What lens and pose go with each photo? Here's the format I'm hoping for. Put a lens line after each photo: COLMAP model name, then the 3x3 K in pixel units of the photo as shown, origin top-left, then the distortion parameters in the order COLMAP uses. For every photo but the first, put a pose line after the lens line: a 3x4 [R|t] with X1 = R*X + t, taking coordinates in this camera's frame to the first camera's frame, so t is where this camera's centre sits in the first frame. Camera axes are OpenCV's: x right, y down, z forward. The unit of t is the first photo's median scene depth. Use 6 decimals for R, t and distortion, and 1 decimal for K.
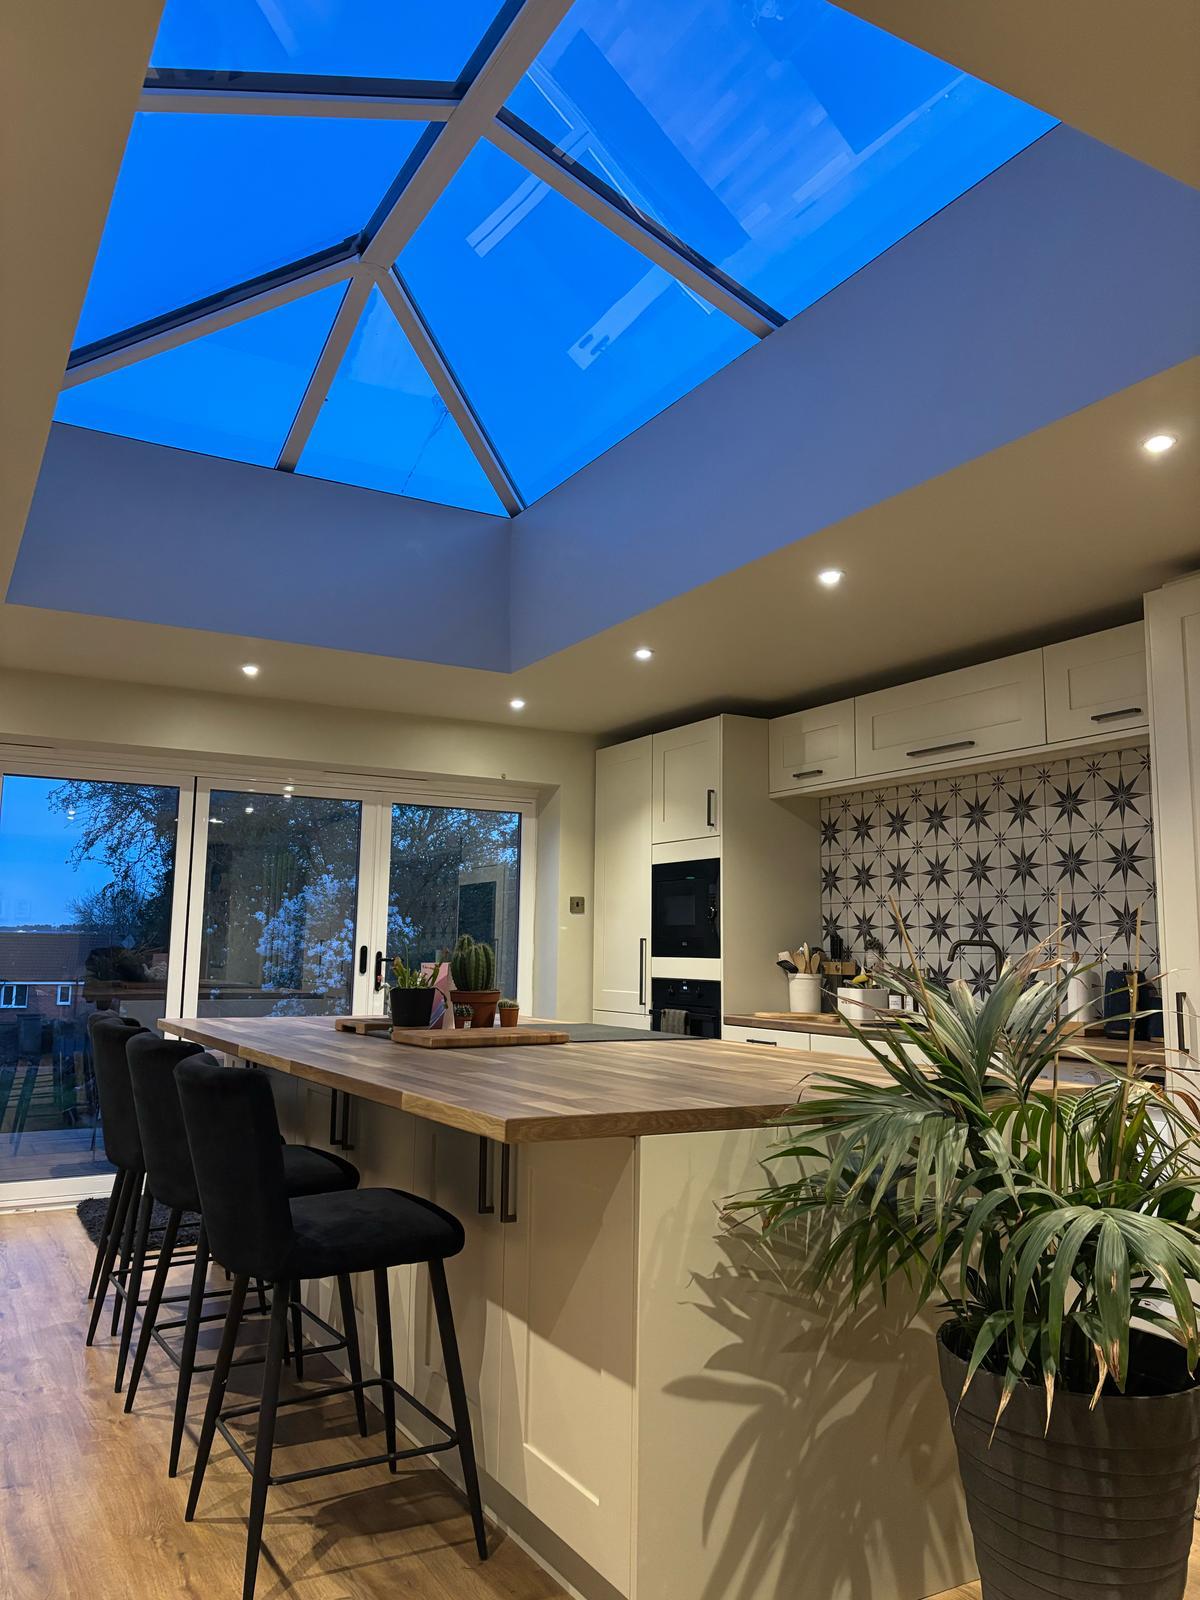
lens RADIAL K [[1195.3, 0, 600.0], [0, 1195.3, 800.0], [0, 0, 1]] dist [0.119815, -0.209028]
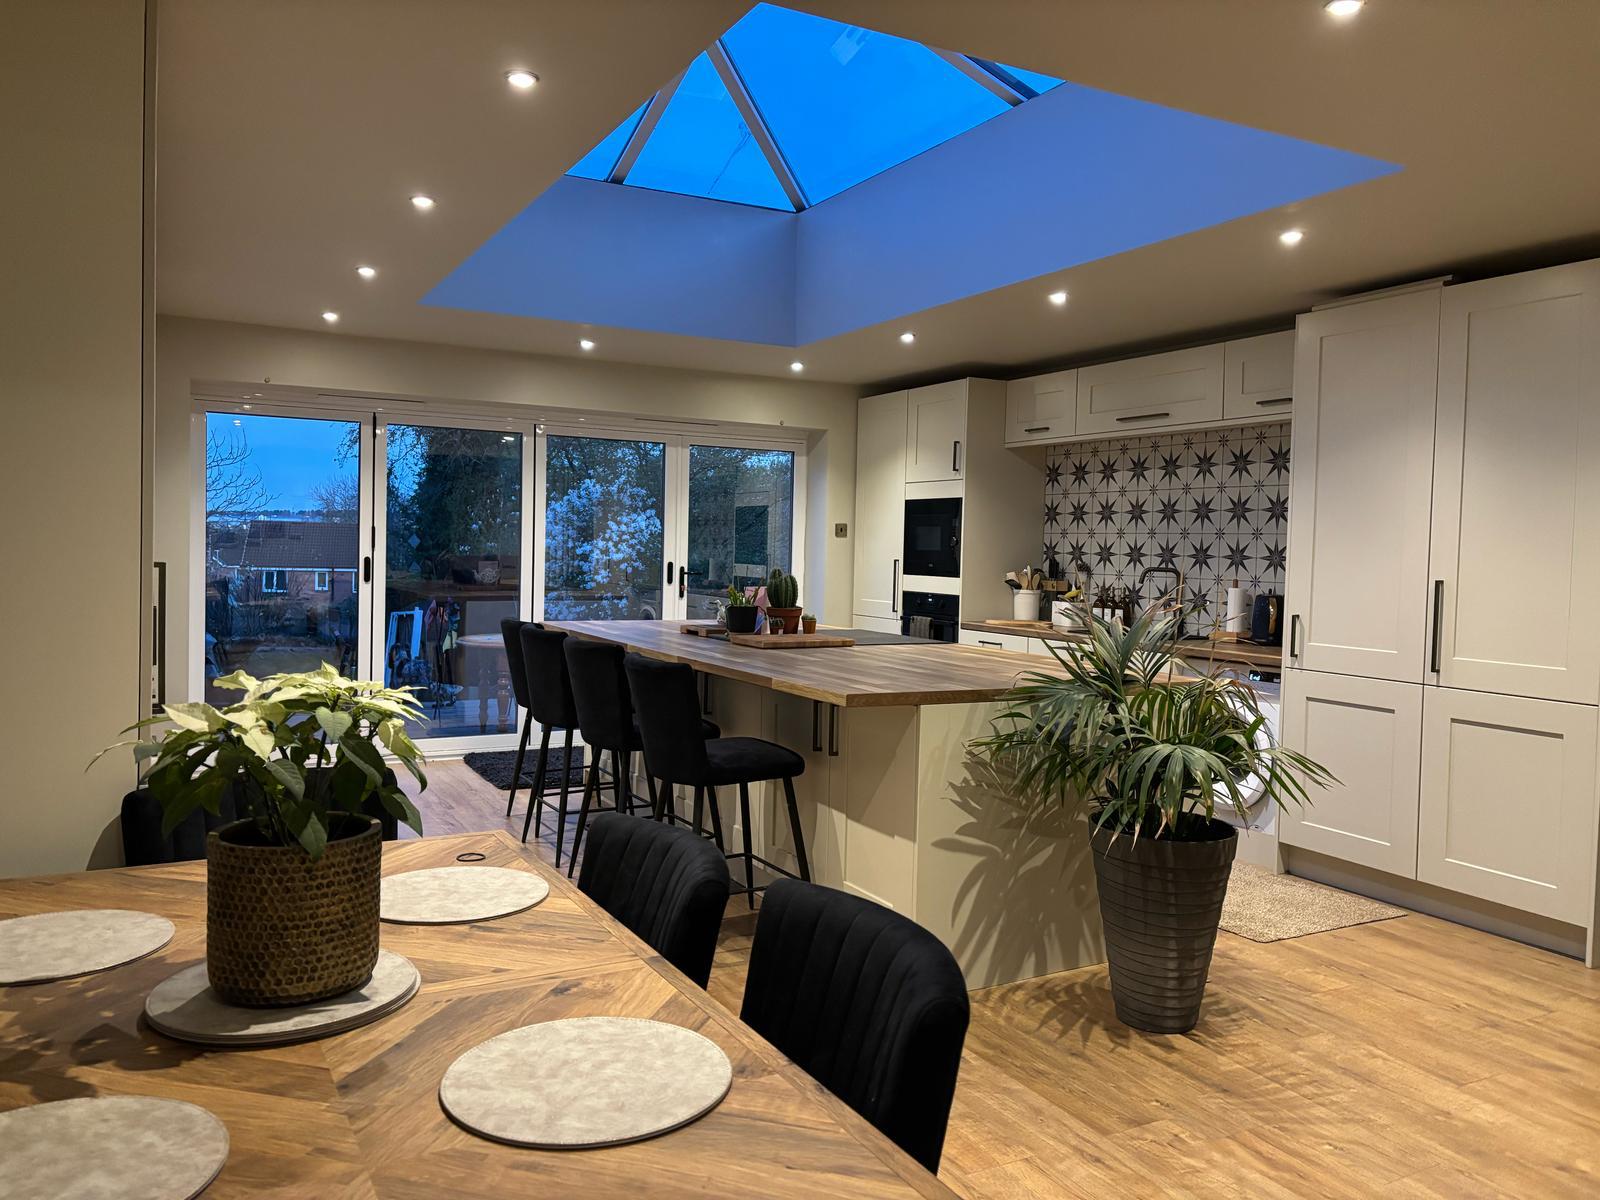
lens RADIAL K [[1195.3, 0, 800.0], [0, 1195.3, 600.0], [0, 0, 1]] dist [0.119815, -0.209028]
pose [[0.999659, 0.011737, -0.023335, -0.041216], [-0.007539, 0.984989, 0.172450, -0.066218], [0.025009, -0.172215, 0.984742, -0.268237]]
